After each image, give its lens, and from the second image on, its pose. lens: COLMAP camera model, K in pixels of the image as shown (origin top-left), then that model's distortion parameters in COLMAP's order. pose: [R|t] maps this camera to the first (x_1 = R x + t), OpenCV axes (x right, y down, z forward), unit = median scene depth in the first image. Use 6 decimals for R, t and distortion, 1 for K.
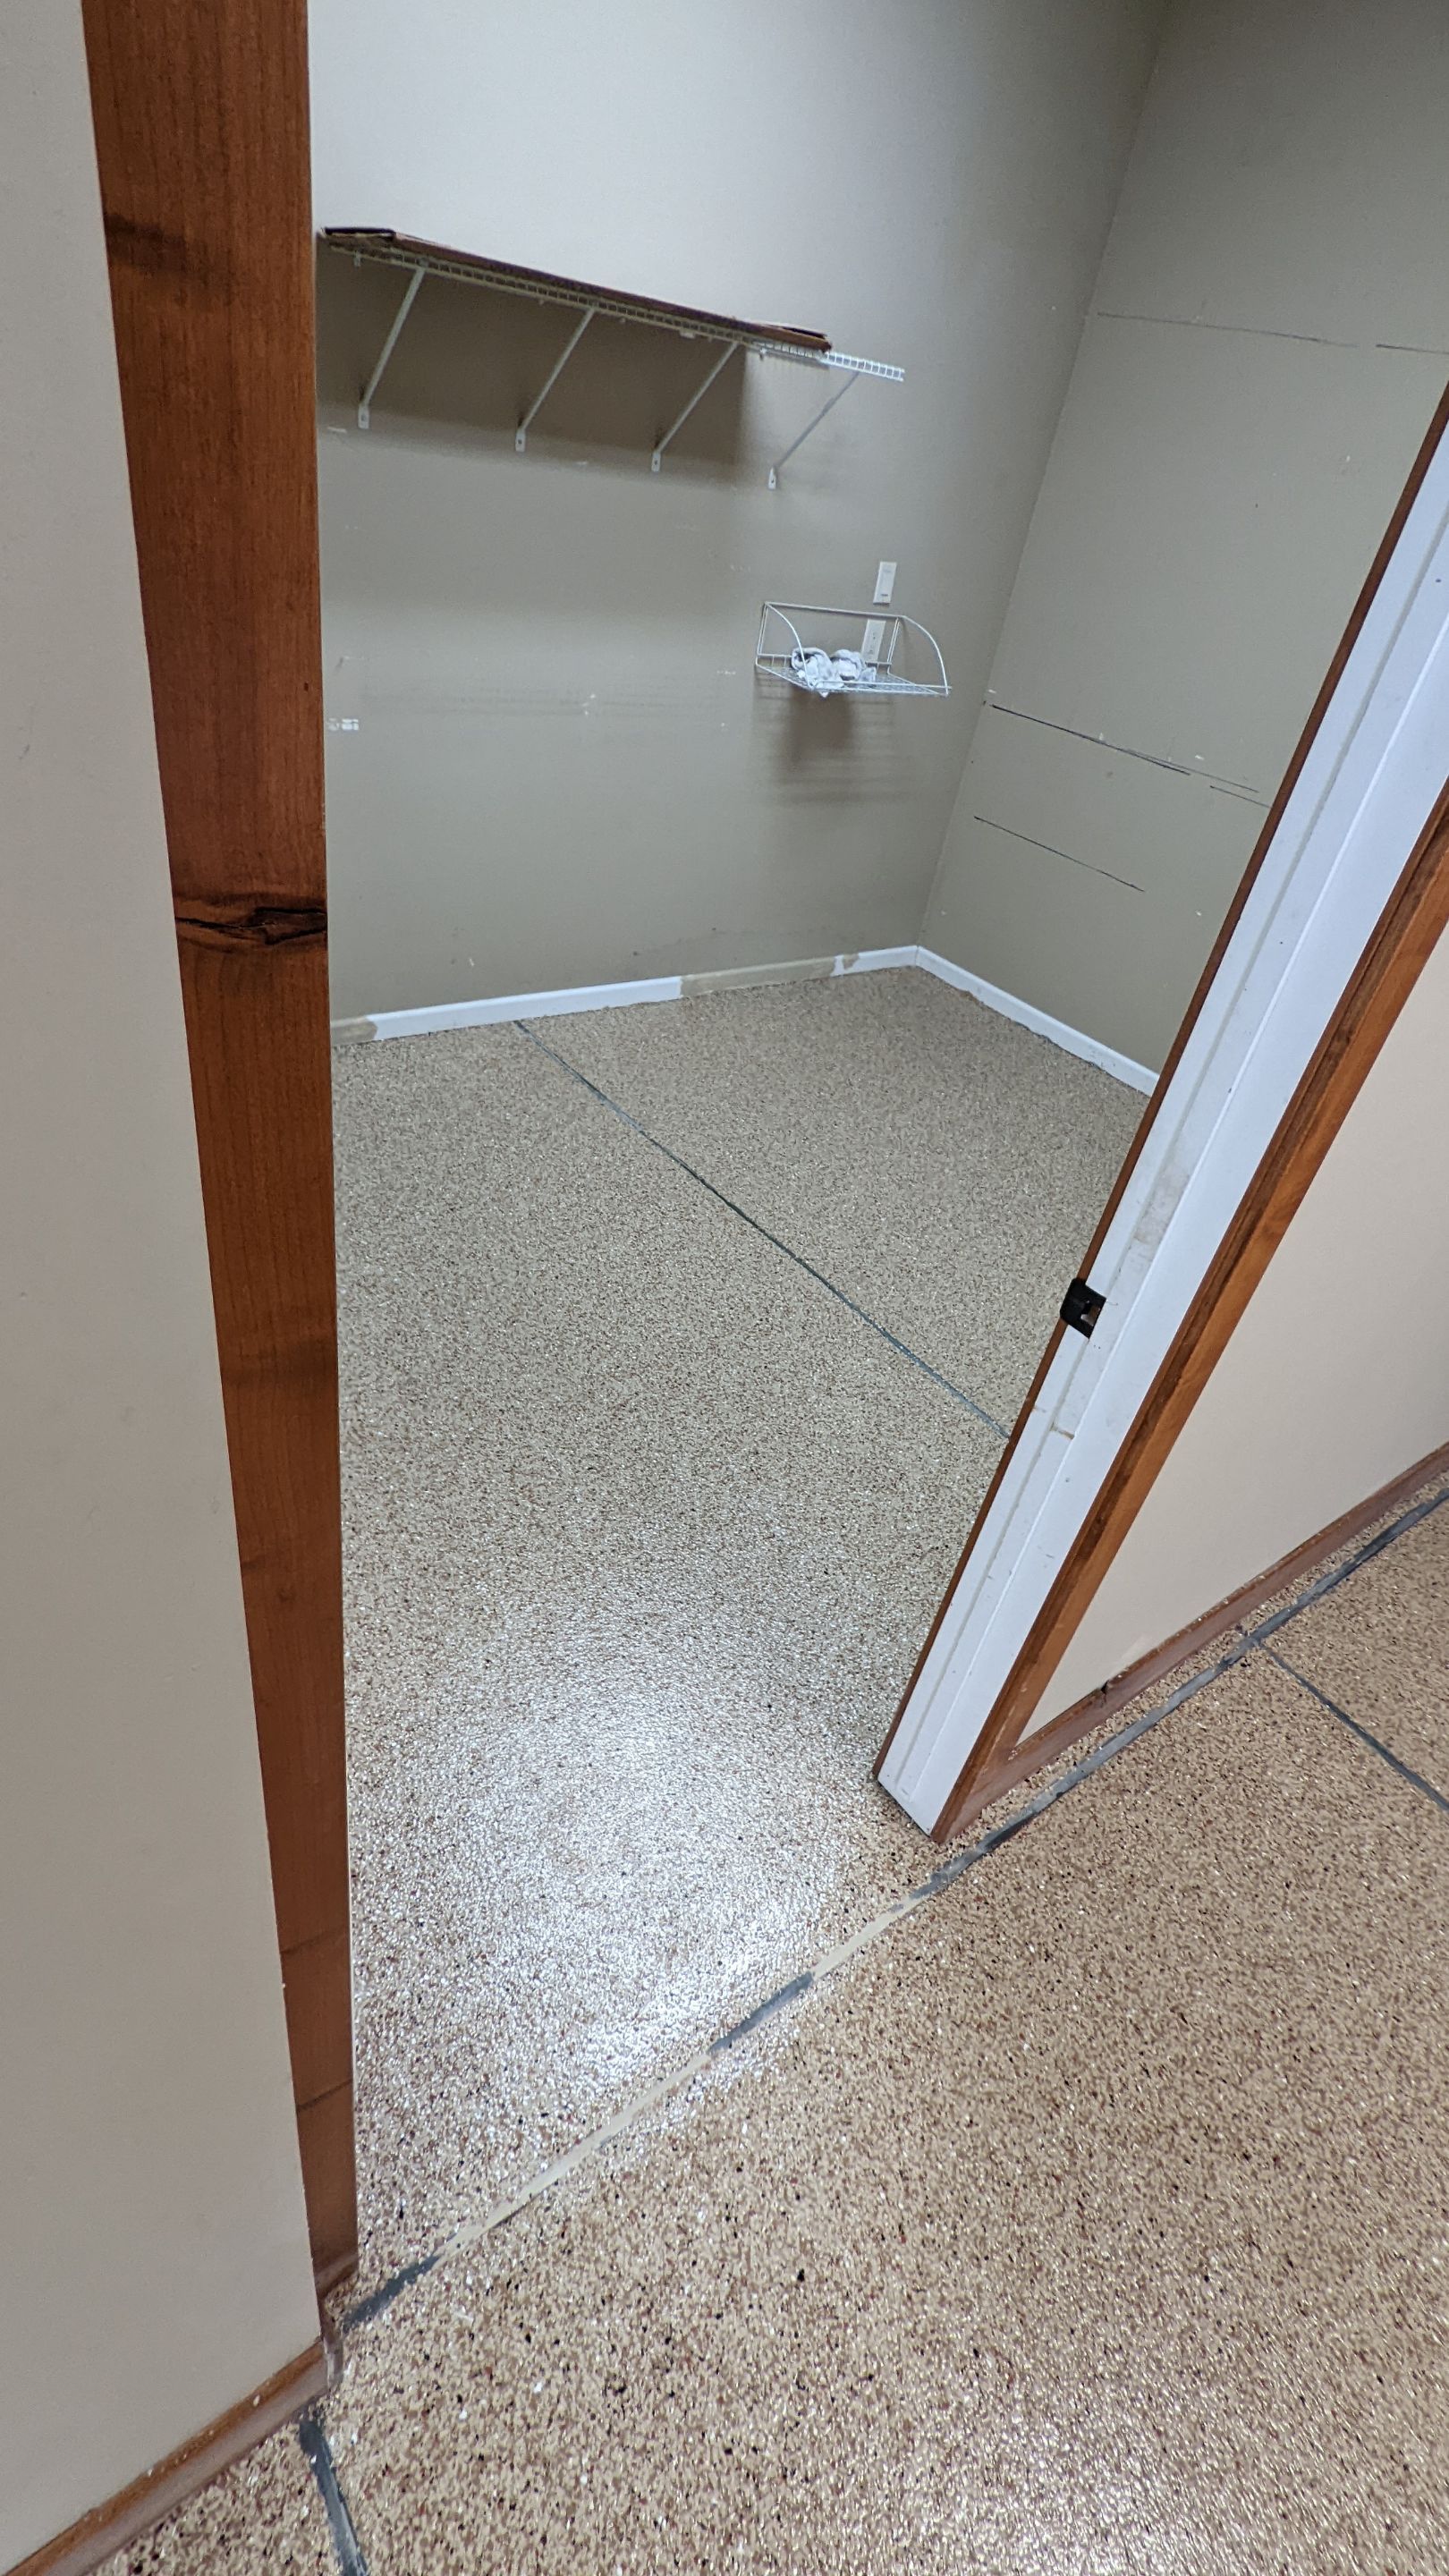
lens RADIAL K [[1246.6, 0, 707.0], [0, 1246.6, 1297.2], [0, 0, 1]] dist [0.004790, -0.000247]
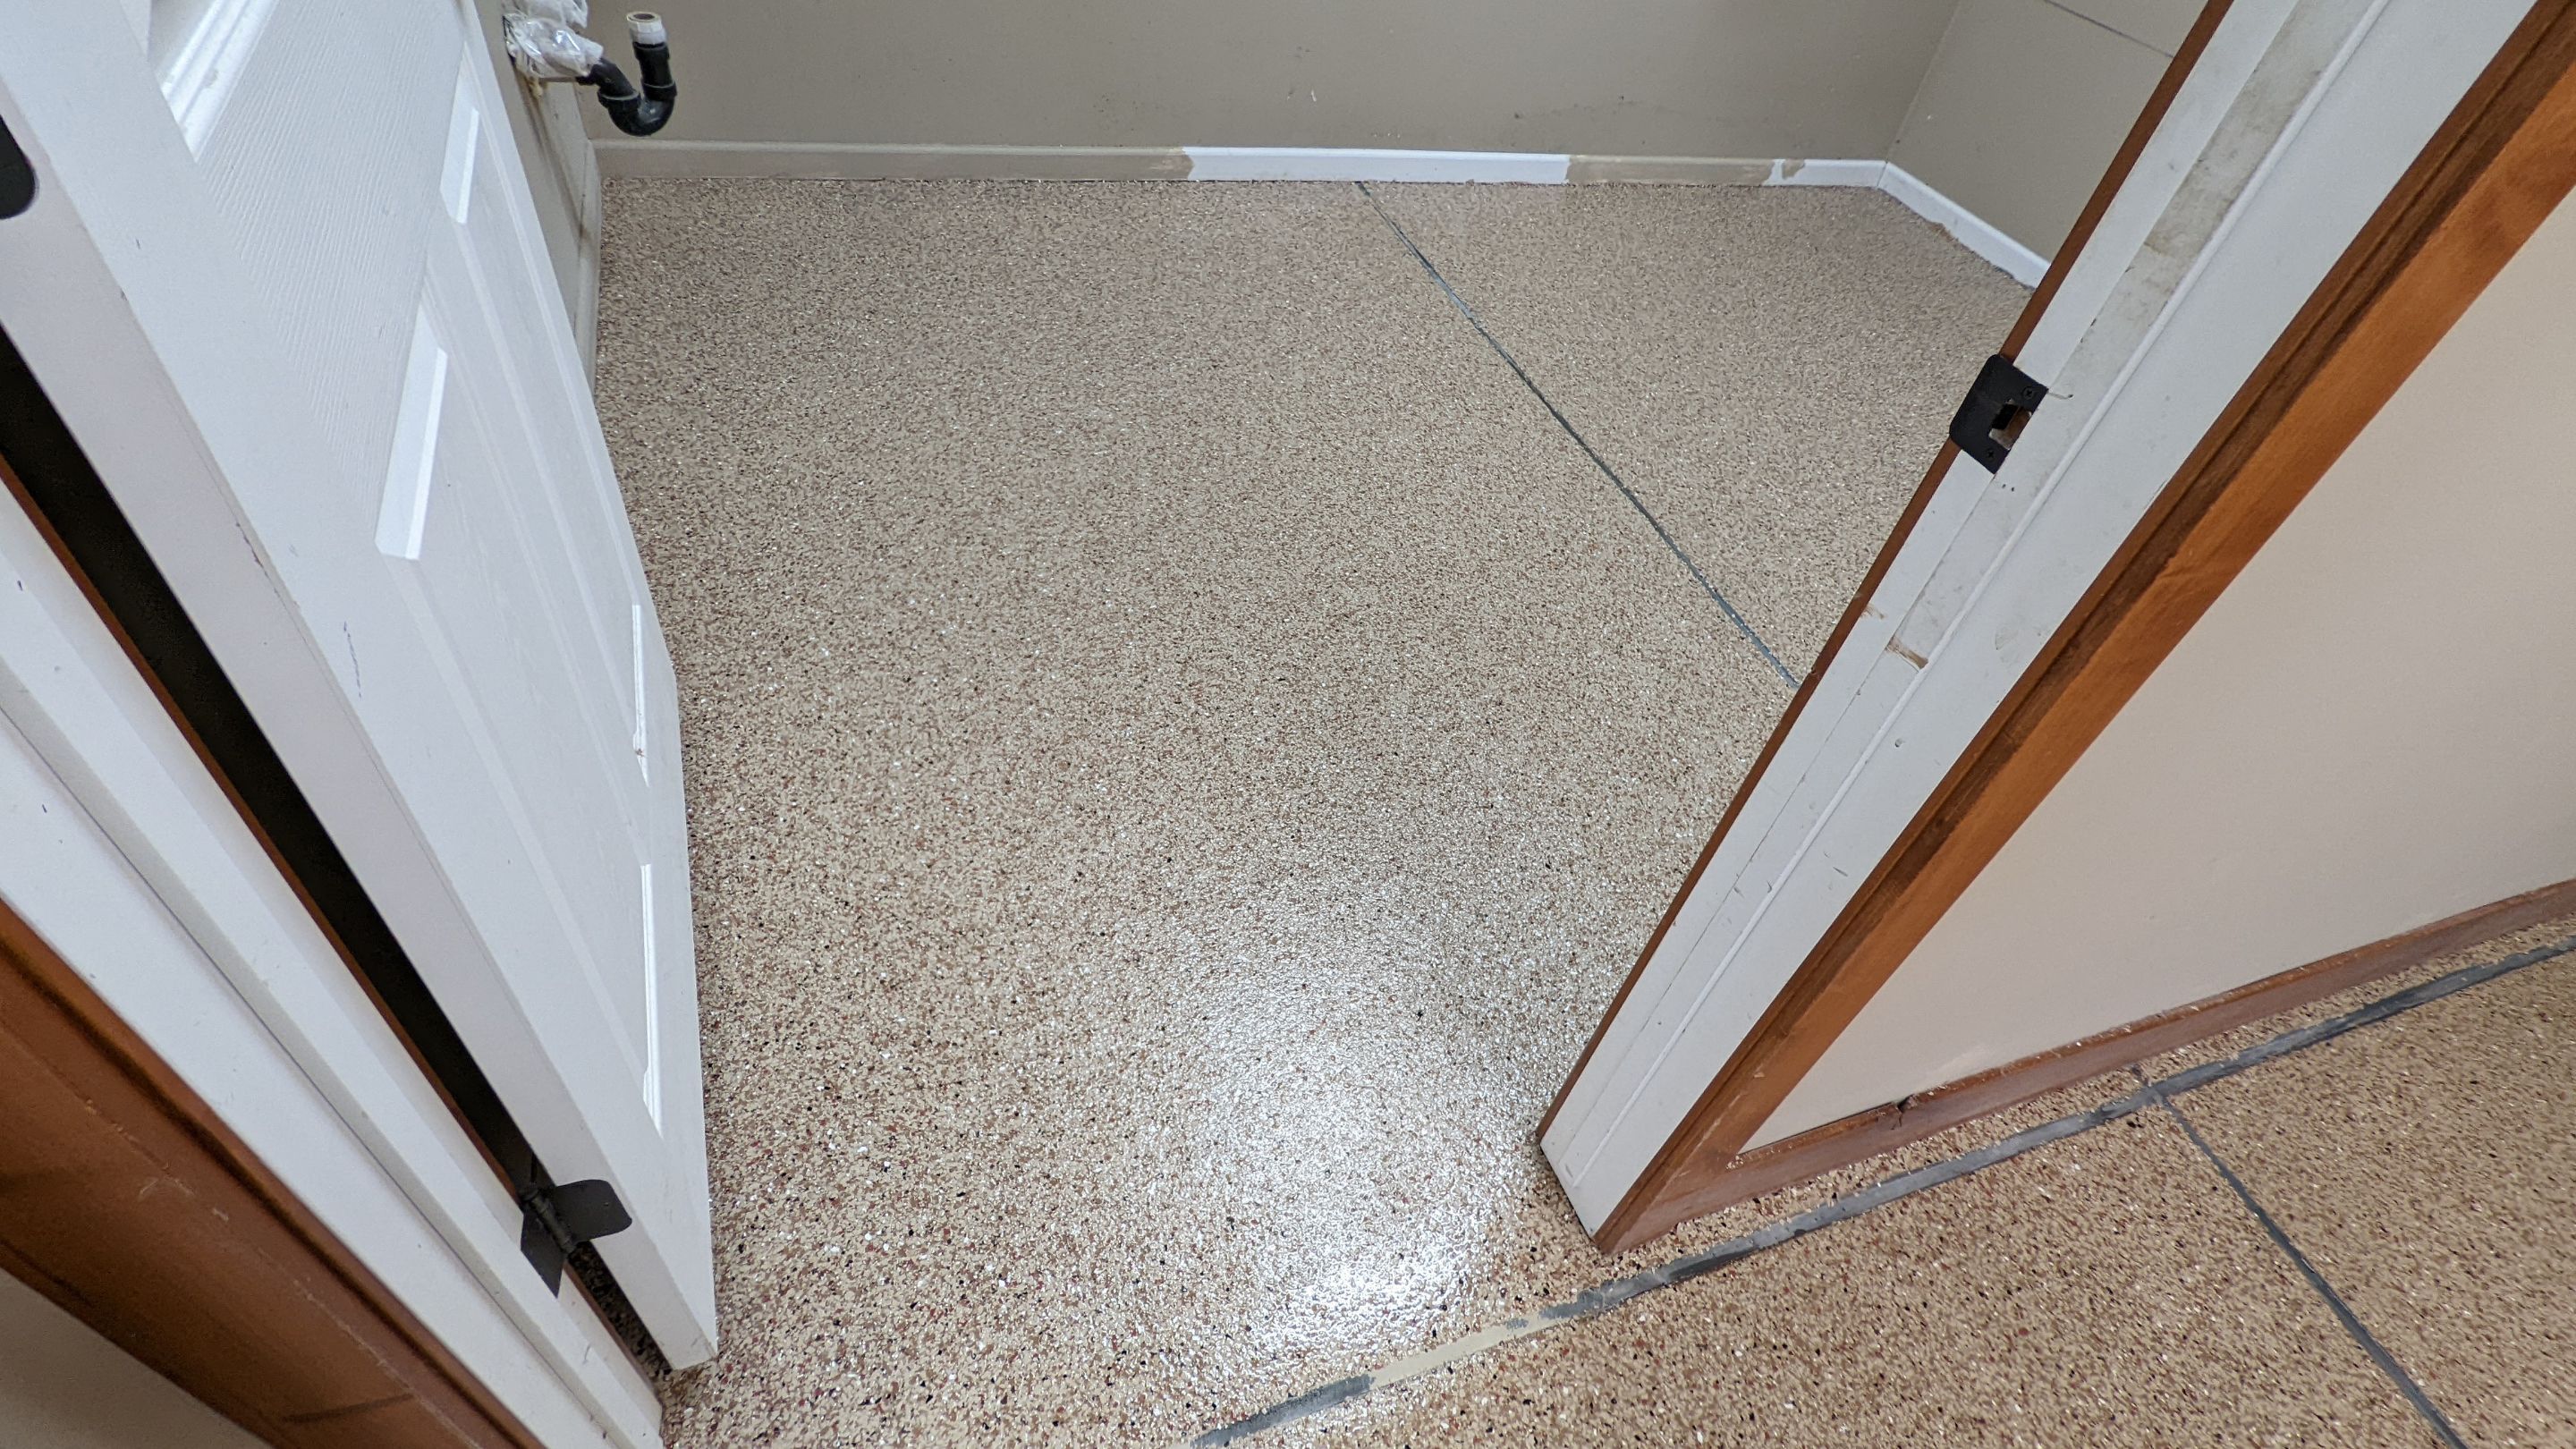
lens RADIAL K [[1246.6, 0, 1306.2], [0, 1246.6, 728.3], [0, 0, 1]] dist [0.004790, -0.000247]
pose [[0.960463, 0.189688, -0.203787, 0.089847], [-0.167908, 0.978536, 0.119476, 0.073168], [0.222076, -0.080535, 0.971698, 0.240492]]
